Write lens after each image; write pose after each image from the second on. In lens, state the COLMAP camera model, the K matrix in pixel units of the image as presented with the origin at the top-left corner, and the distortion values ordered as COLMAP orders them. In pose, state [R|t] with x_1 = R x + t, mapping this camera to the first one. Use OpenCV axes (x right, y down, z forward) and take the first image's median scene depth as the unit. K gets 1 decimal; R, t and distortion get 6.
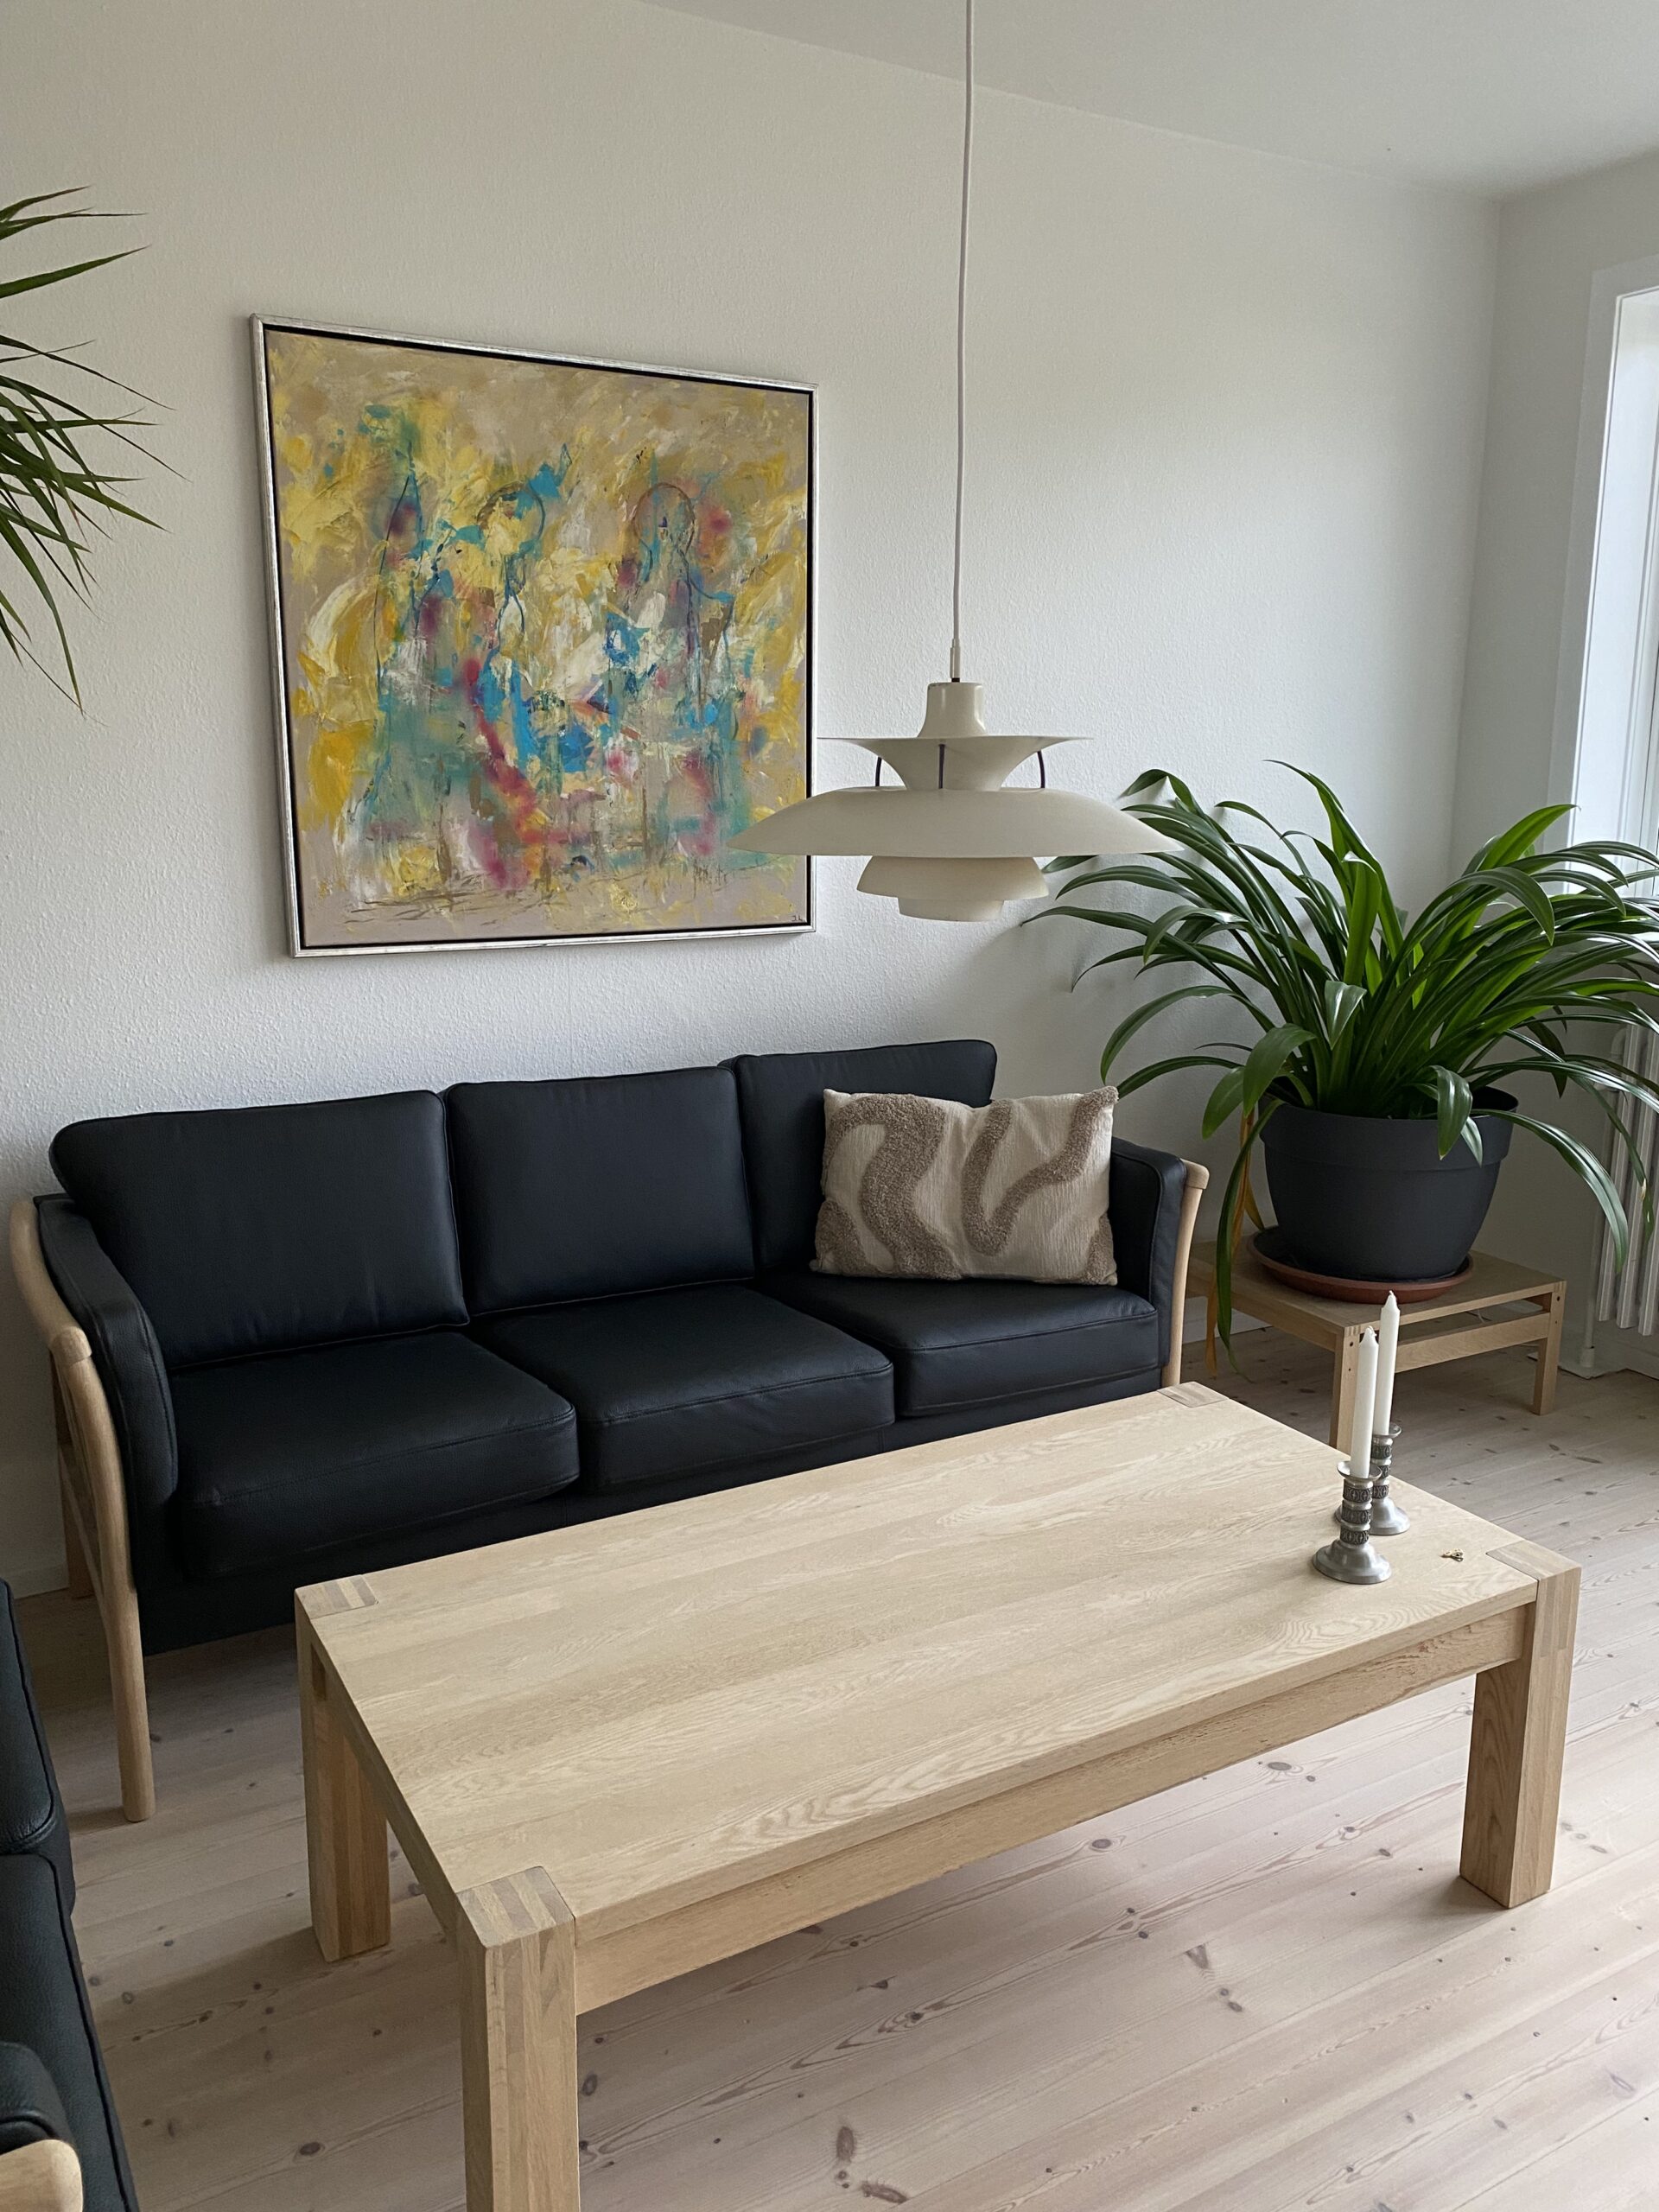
lens RADIAL K [[1697.4, 0, 829.5], [0, 1697.4, 1106.0], [0, 0, 1]] dist [0.067735, -0.174081]
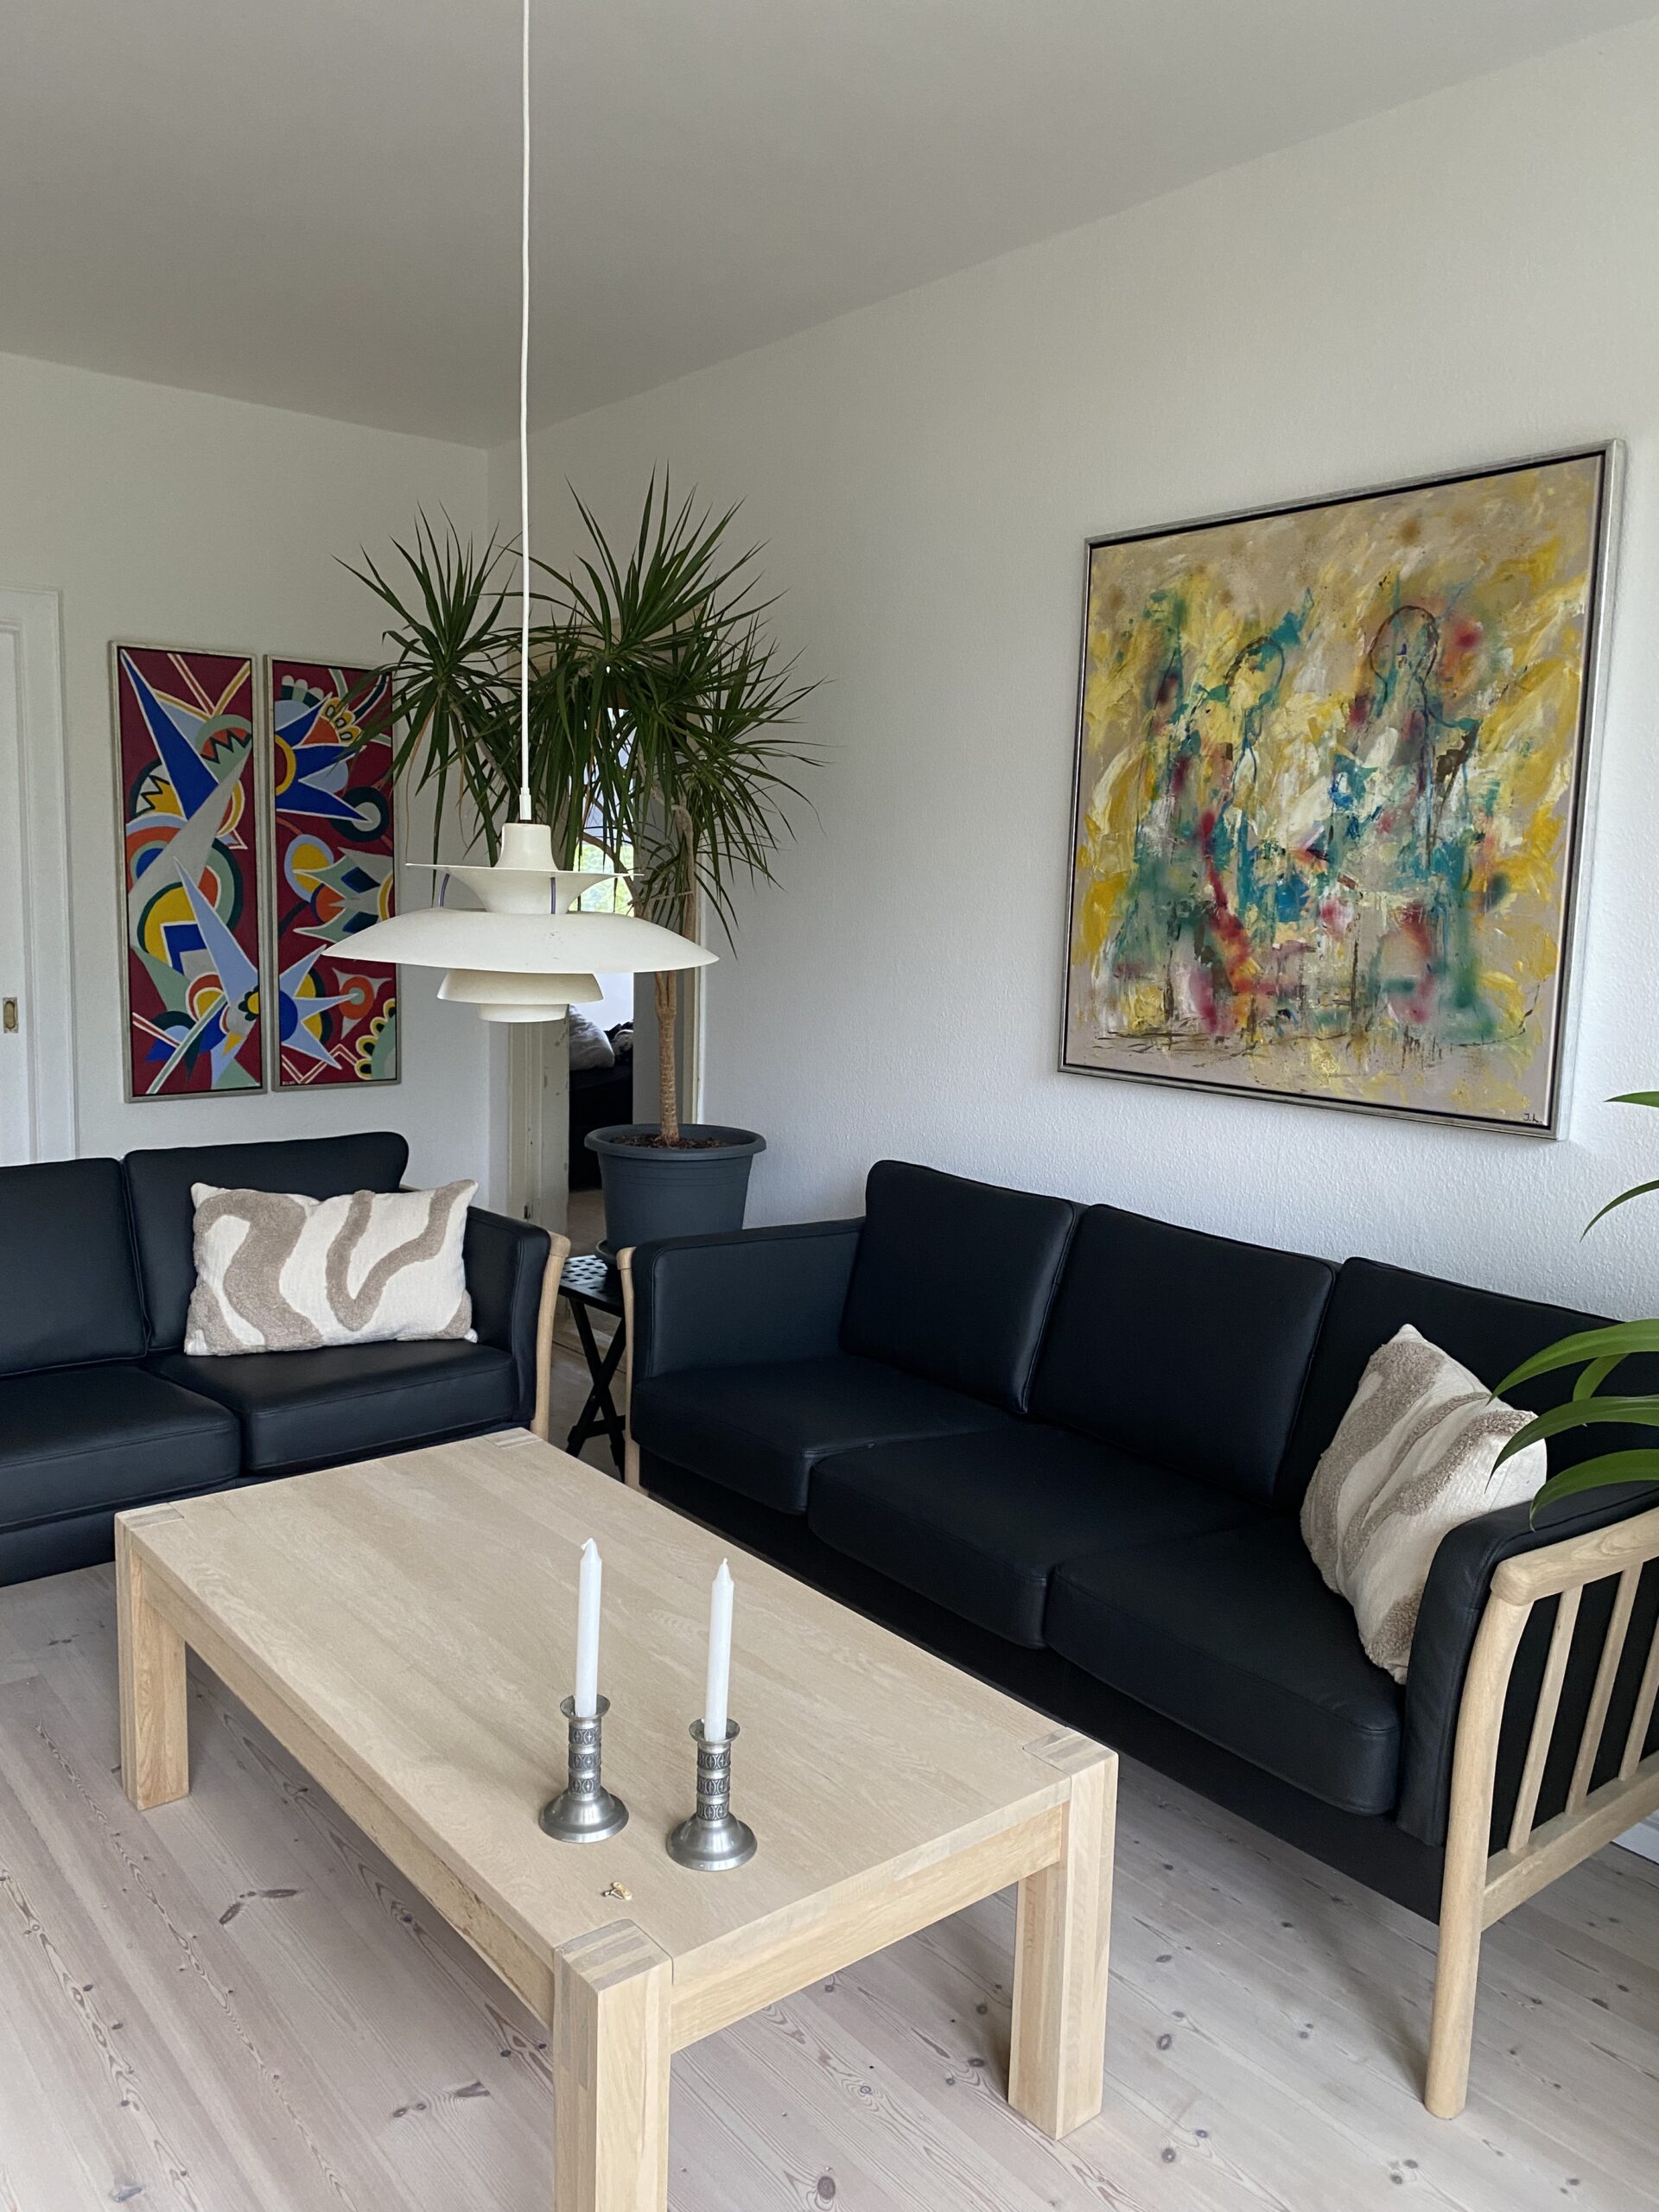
lens RADIAL K [[1697.4, 0, 829.5], [0, 1697.4, 1106.0], [0, 0, 1]] dist [0.067735, -0.174081]
pose [[0.179427, 0.128338, -0.975364, 0.757433], [-0.216263, 0.972347, 0.088158, -0.126179], [0.959706, 0.195118, 0.202220, 0.587839]]
